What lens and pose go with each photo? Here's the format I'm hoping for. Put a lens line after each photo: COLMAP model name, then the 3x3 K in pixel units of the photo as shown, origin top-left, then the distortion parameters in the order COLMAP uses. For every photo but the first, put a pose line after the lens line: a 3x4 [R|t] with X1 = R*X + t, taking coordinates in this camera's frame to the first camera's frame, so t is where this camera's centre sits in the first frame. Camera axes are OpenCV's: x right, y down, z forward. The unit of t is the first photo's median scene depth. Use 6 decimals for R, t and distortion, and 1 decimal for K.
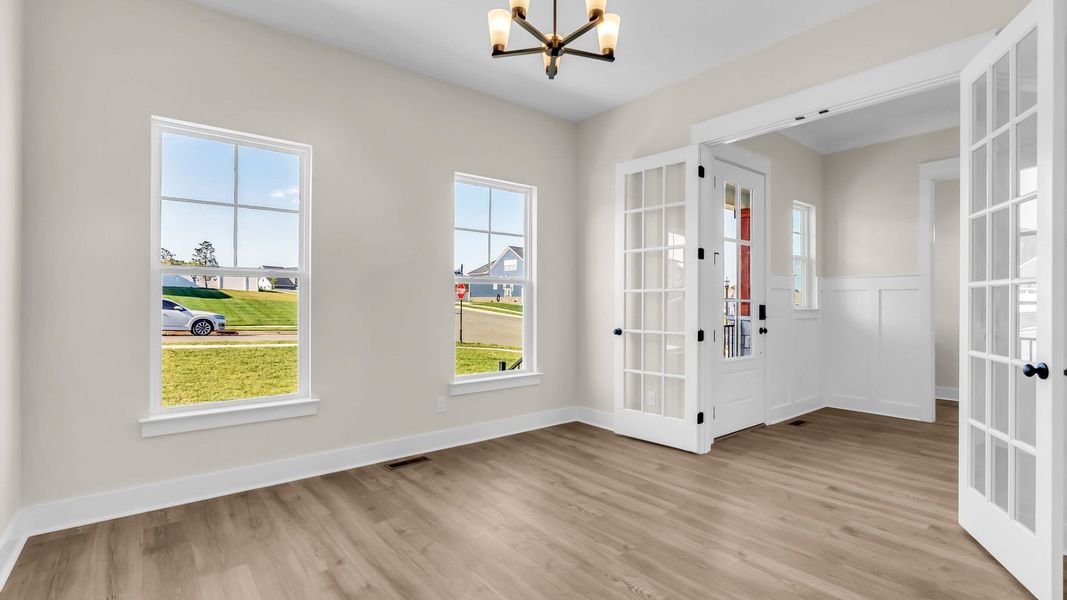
lens RADIAL K [[489.1, 0, 537.1], [0, 489.1, 307.8], [0, 0, 1]] dist [-0.002586, 0.000297]
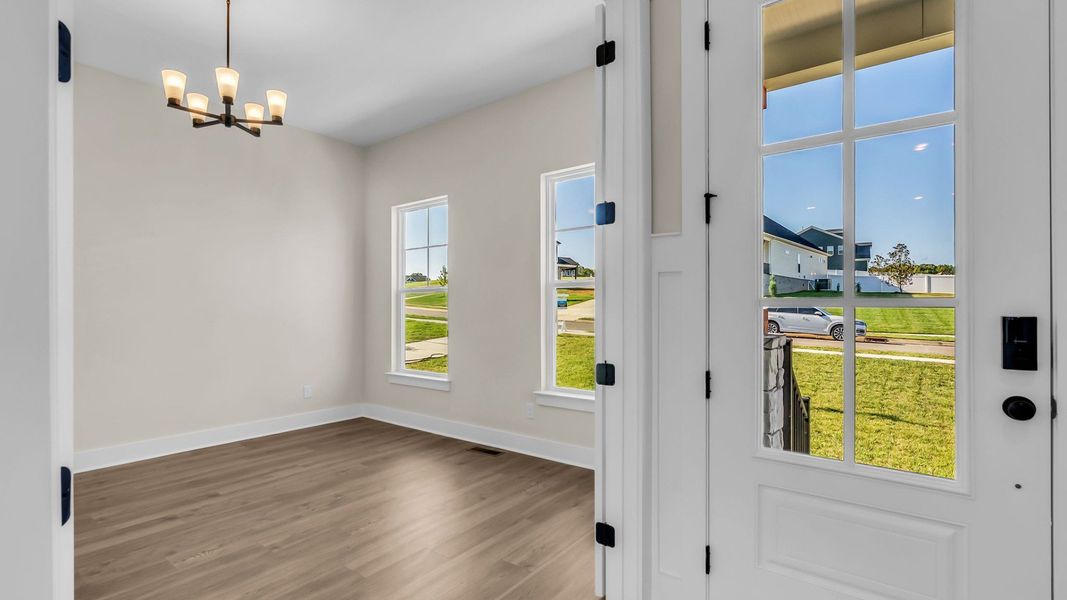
lens RADIAL K [[489.1, 0, 537.1], [0, 489.1, 307.8], [0, 0, 1]] dist [-0.002586, 0.000297]
pose [[0.223101, -0.003686, -0.974788, 0.842599], [-0.006835, 0.999962, -0.005346, -0.009194], [0.974771, 0.007855, 0.223067, 0.839645]]
